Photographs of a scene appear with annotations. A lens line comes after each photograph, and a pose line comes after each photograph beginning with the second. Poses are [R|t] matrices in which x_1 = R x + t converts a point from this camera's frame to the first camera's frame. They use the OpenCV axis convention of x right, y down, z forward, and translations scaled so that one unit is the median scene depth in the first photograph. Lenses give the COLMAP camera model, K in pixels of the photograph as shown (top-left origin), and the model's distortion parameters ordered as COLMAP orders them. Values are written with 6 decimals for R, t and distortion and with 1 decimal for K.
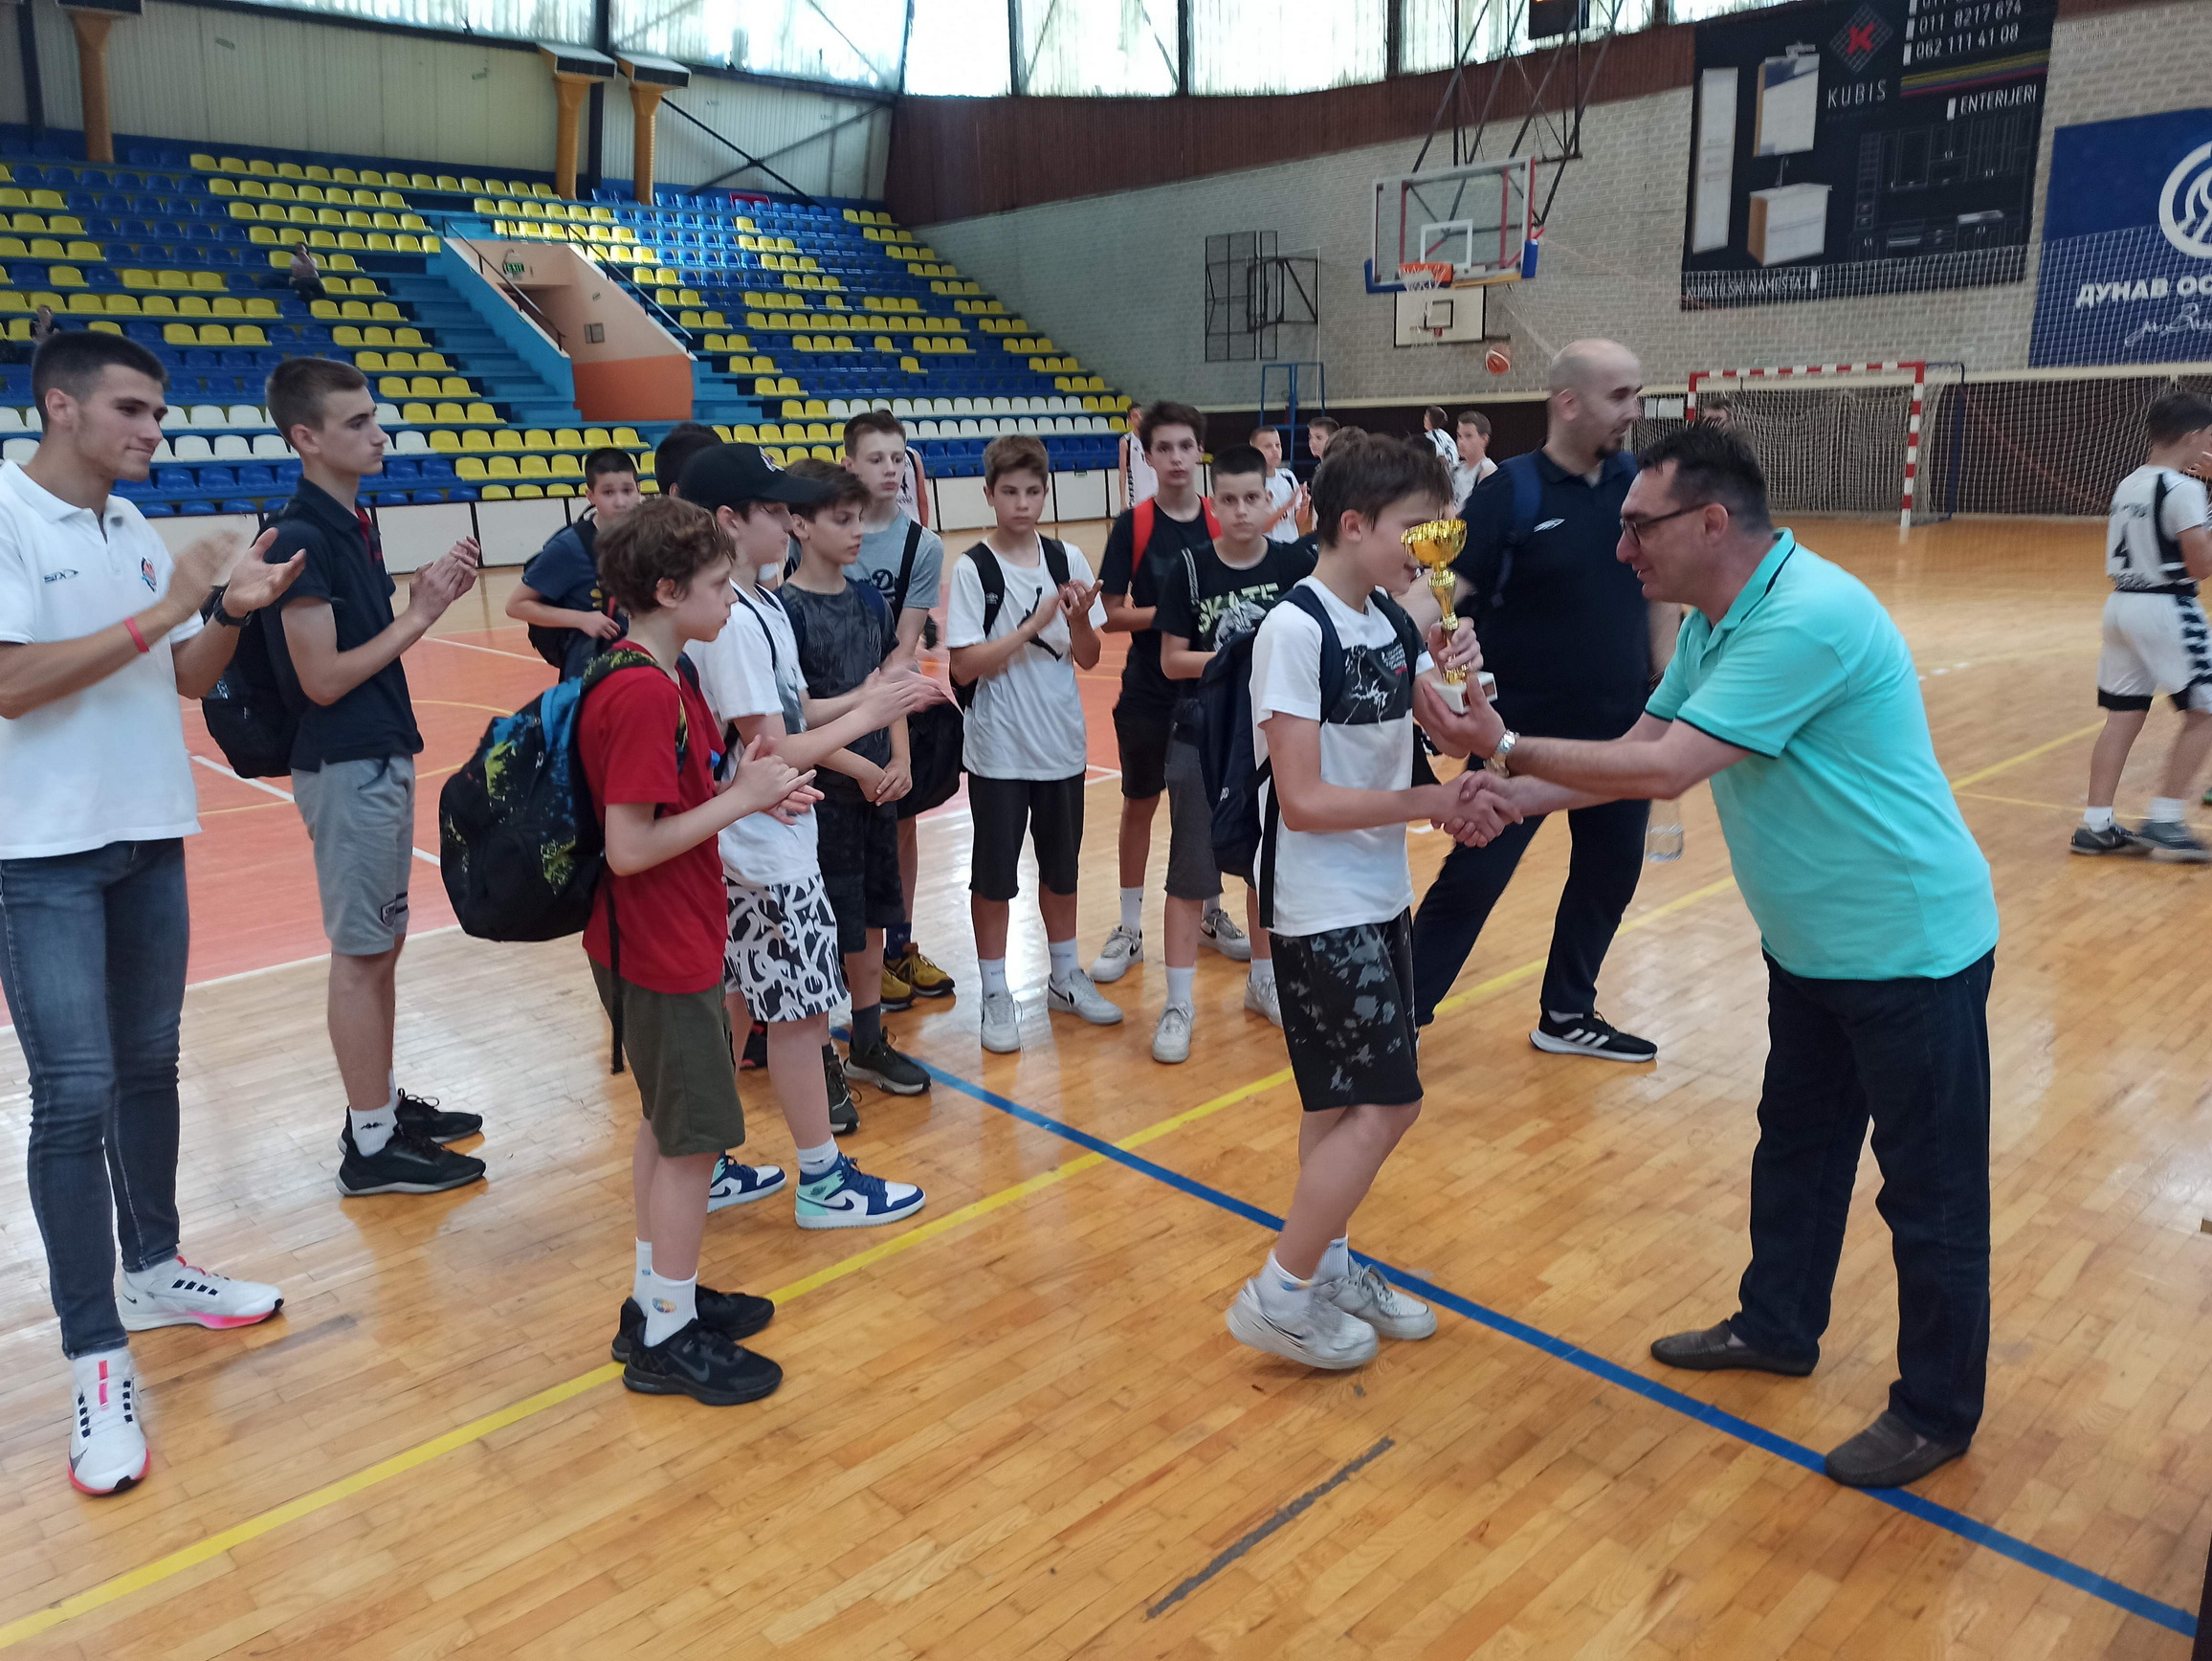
lens RADIAL K [[1629.2, 0, 1092.4], [0, 1629.2, 811.4], [0, 0, 1]] dist [0.056739, -0.041073]
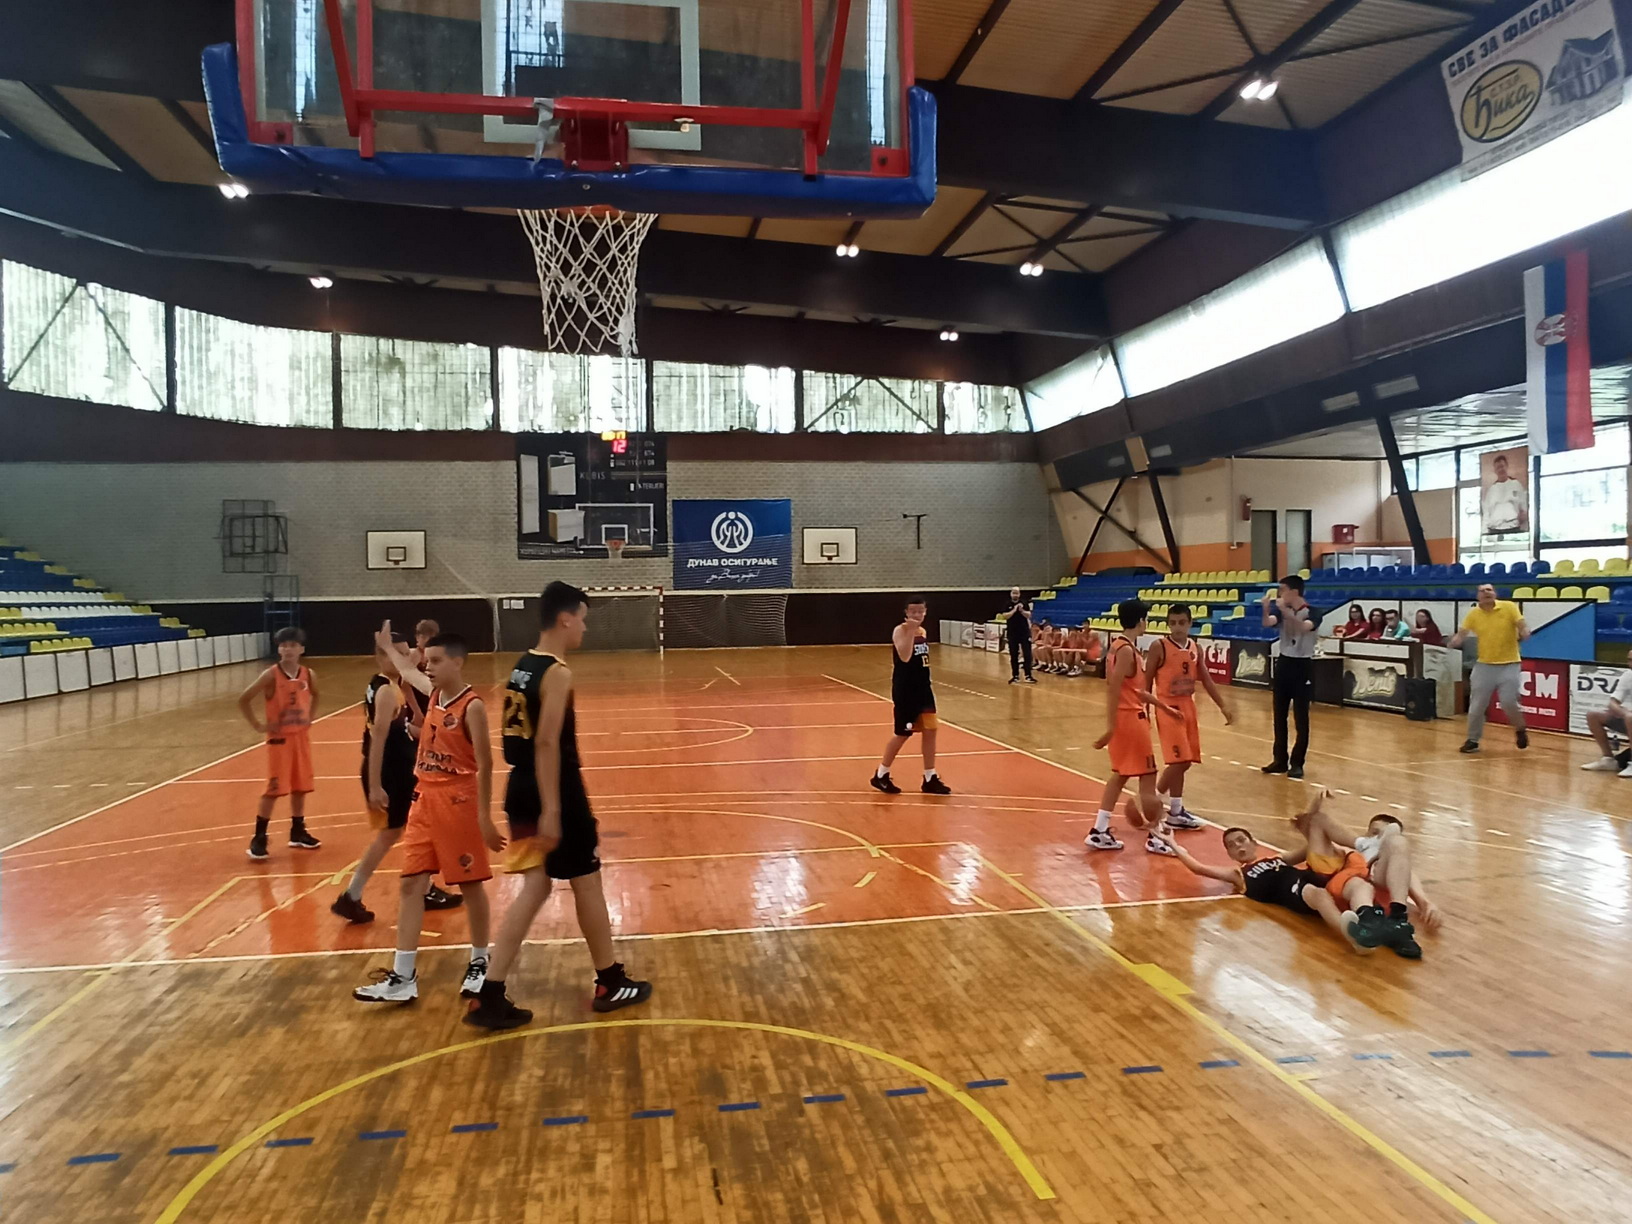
lens RADIAL K [[1113.7, 0, 804.6], [0, 1113.7, 613.5], [0, 0, 1]] dist [-0.073392, 0.038258]
pose [[0.549038, 0.003517, 0.835790, -0.611120], [0.193965, 0.972154, -0.131508, 0.019939], [-0.812979, 0.234317, 0.533067, -0.034030]]
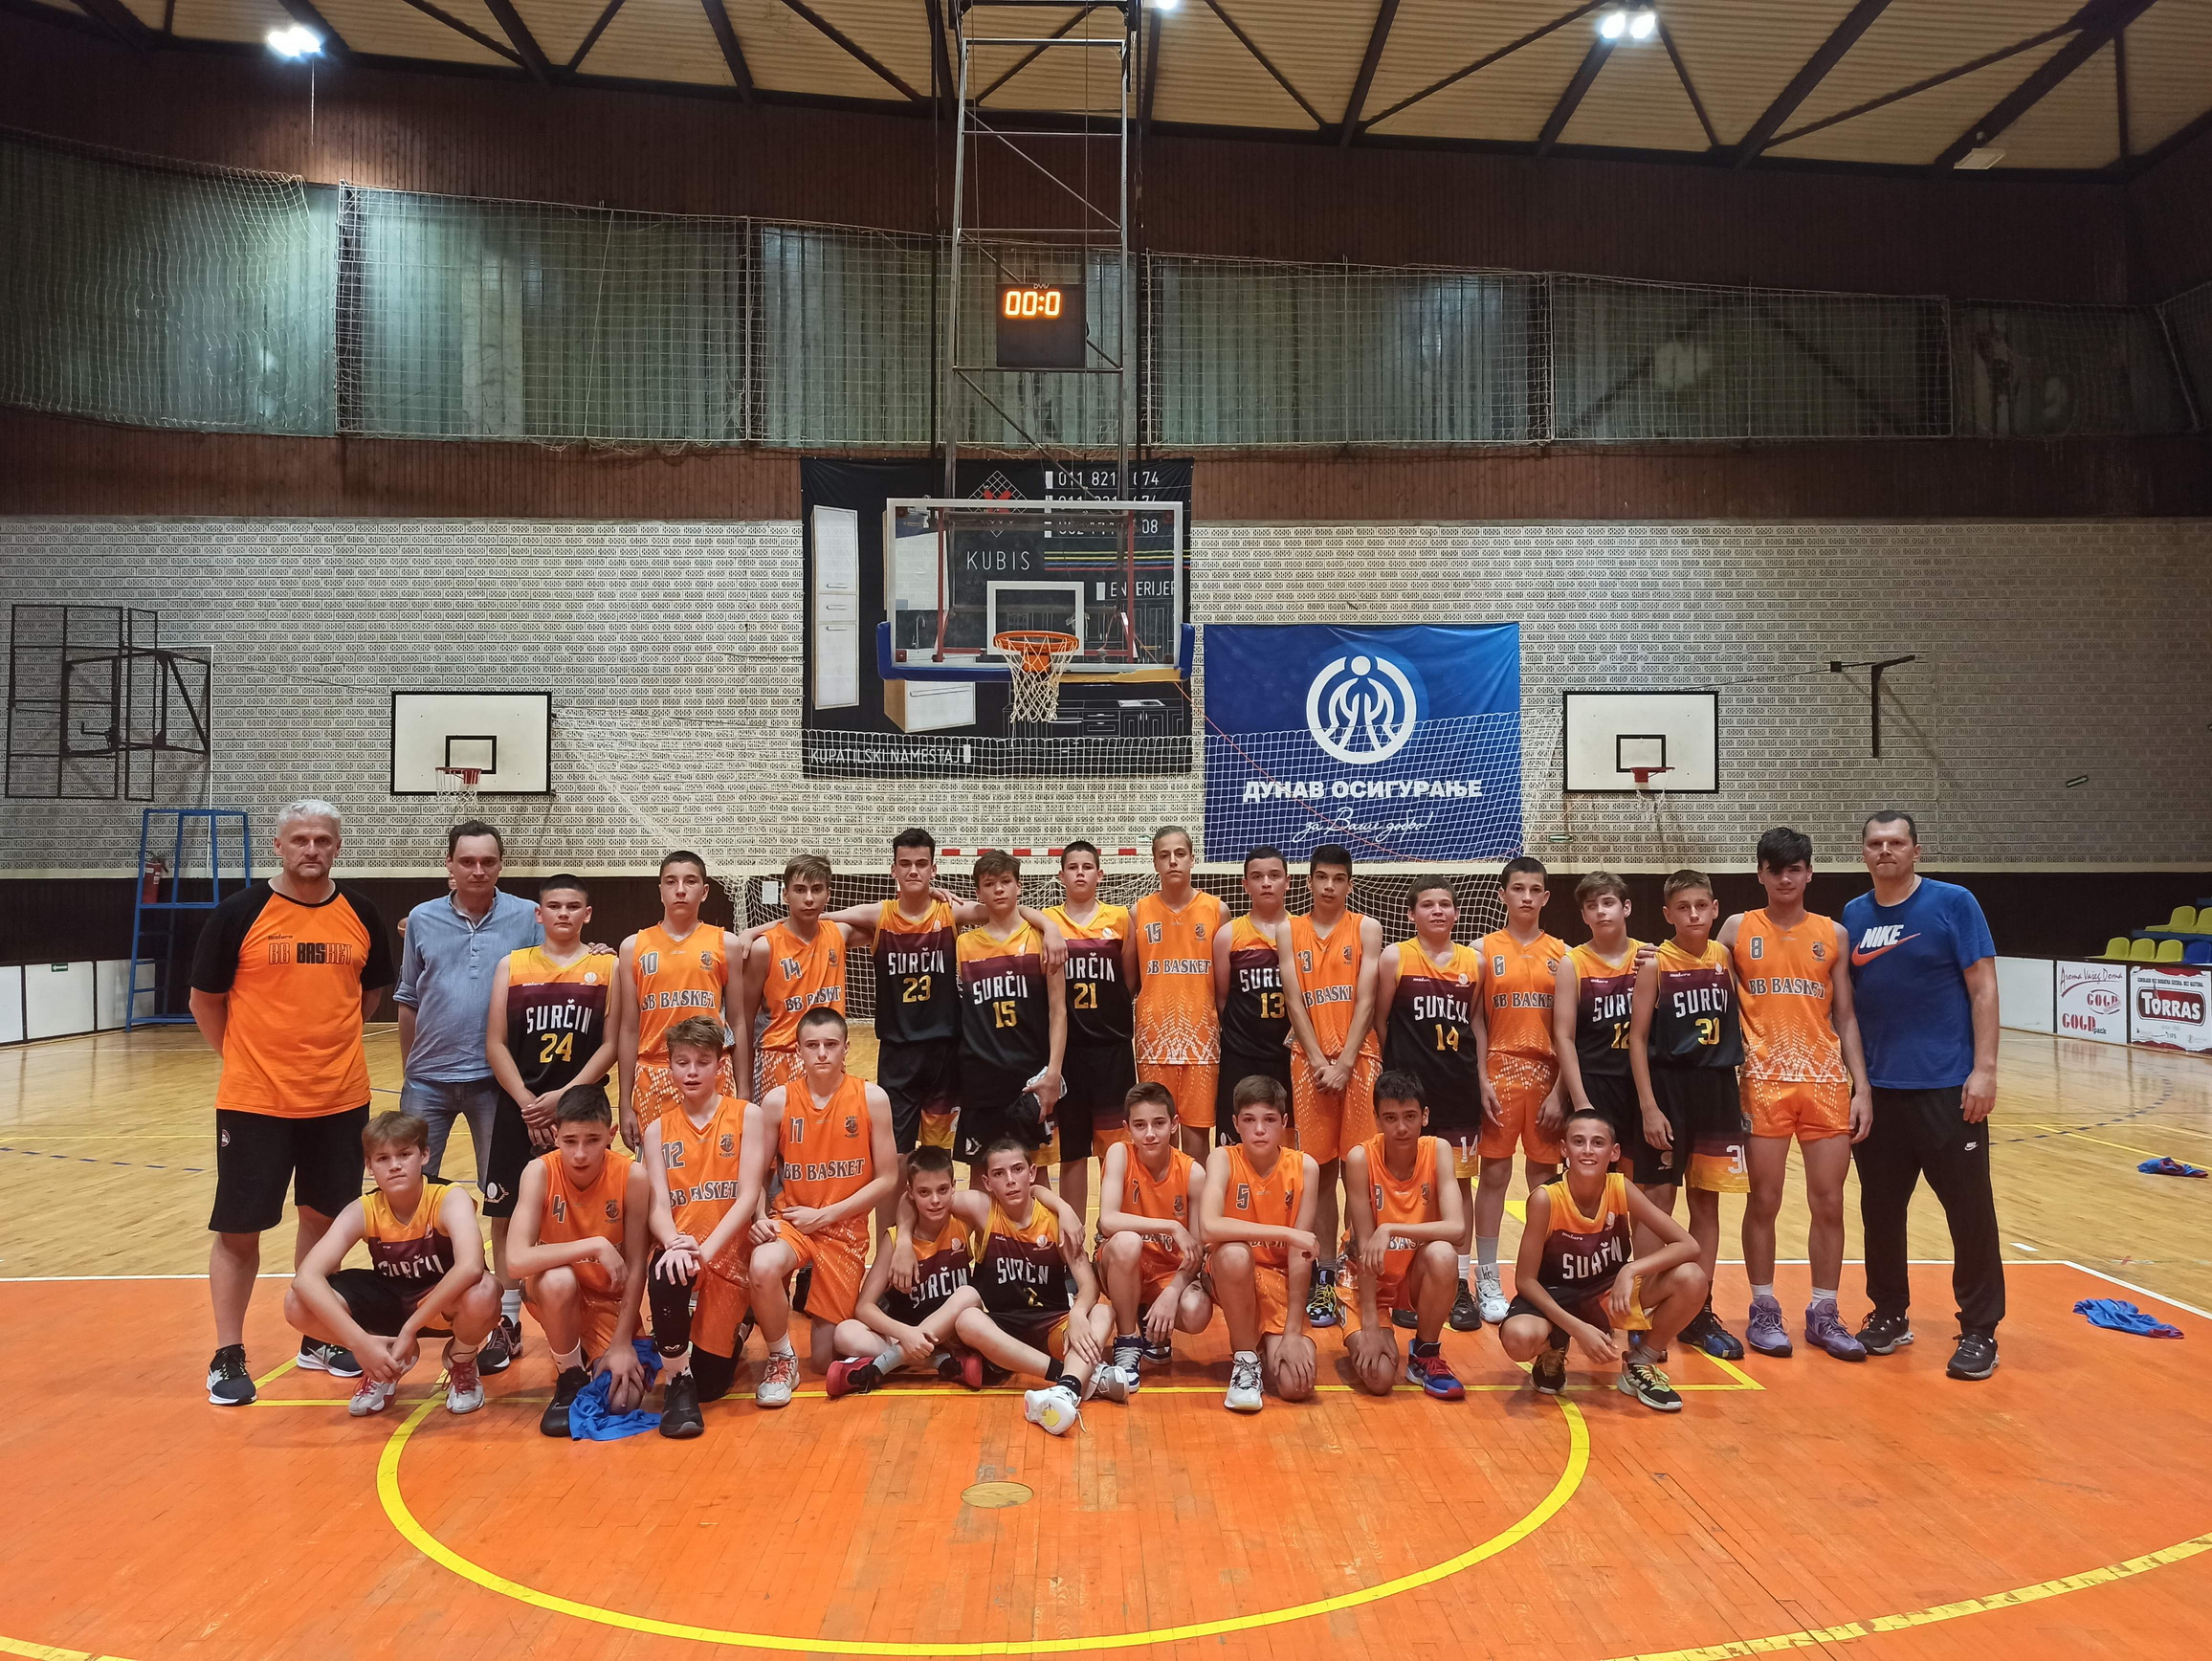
lens RADIAL K [[1629.2, 0, 1105.3], [0, 1629.2, 826.2], [0, 0, 1]] dist [0.056739, -0.041073]
pose [[0.664417, 0.055471, 0.745300, -0.136149], [0.158559, 0.964077, -0.213106, -0.084554], [-0.730348, 0.259766, 0.631754, 0.384491]]
